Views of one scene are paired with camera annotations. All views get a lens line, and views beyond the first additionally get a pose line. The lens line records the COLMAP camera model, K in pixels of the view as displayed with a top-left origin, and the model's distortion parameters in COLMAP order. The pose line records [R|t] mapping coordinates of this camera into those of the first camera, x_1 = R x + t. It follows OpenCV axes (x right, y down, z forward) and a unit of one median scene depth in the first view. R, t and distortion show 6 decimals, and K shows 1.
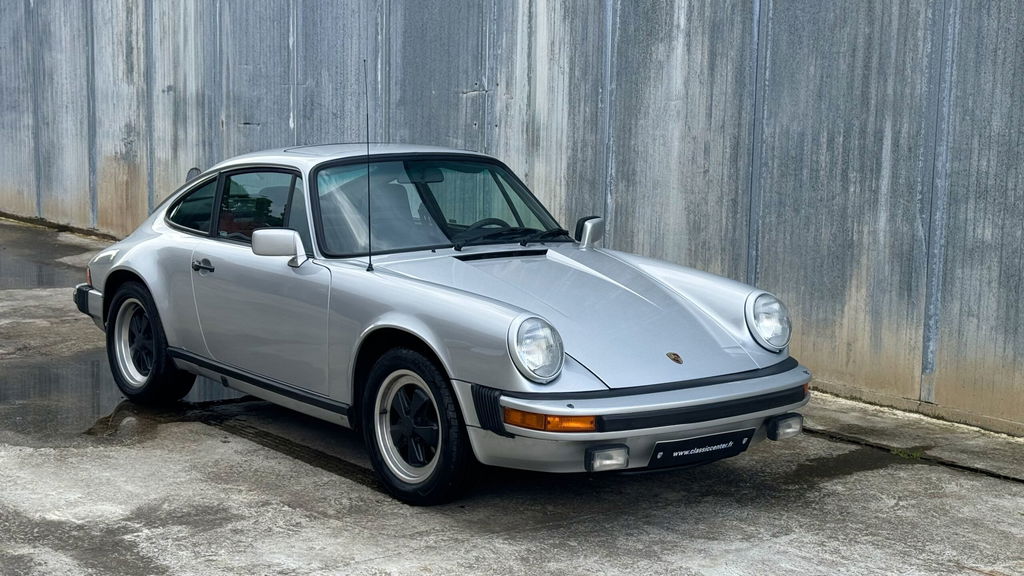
lens RADIAL K [[1894.7, 0, 511.2], [0, 1894.7, 283.3], [0, 0, 1]] dist [0.010794, 0.000000]
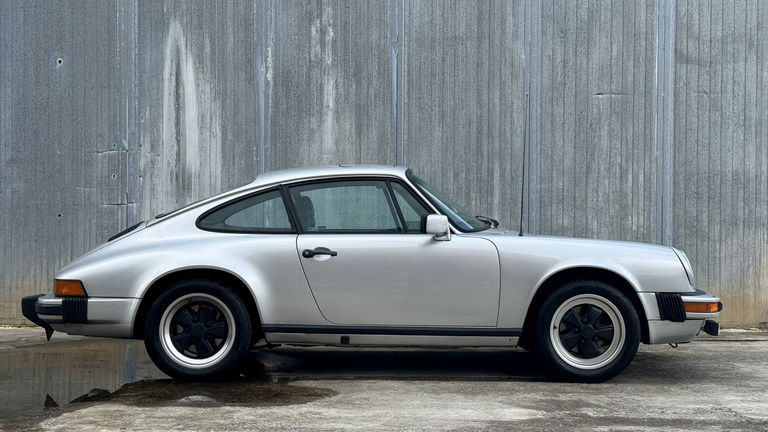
lens RADIAL K [[1059.2, 0, 385.6], [0, 1059.2, 217.8], [0, 0, 1]] dist [0.007770, 0.000000]
pose [[0.509067, 0.005934, 0.860707, -0.635240], [0.113909, 0.990716, -0.074202, 0.023523], [-0.853156, 0.135816, 0.503665, 0.544570]]
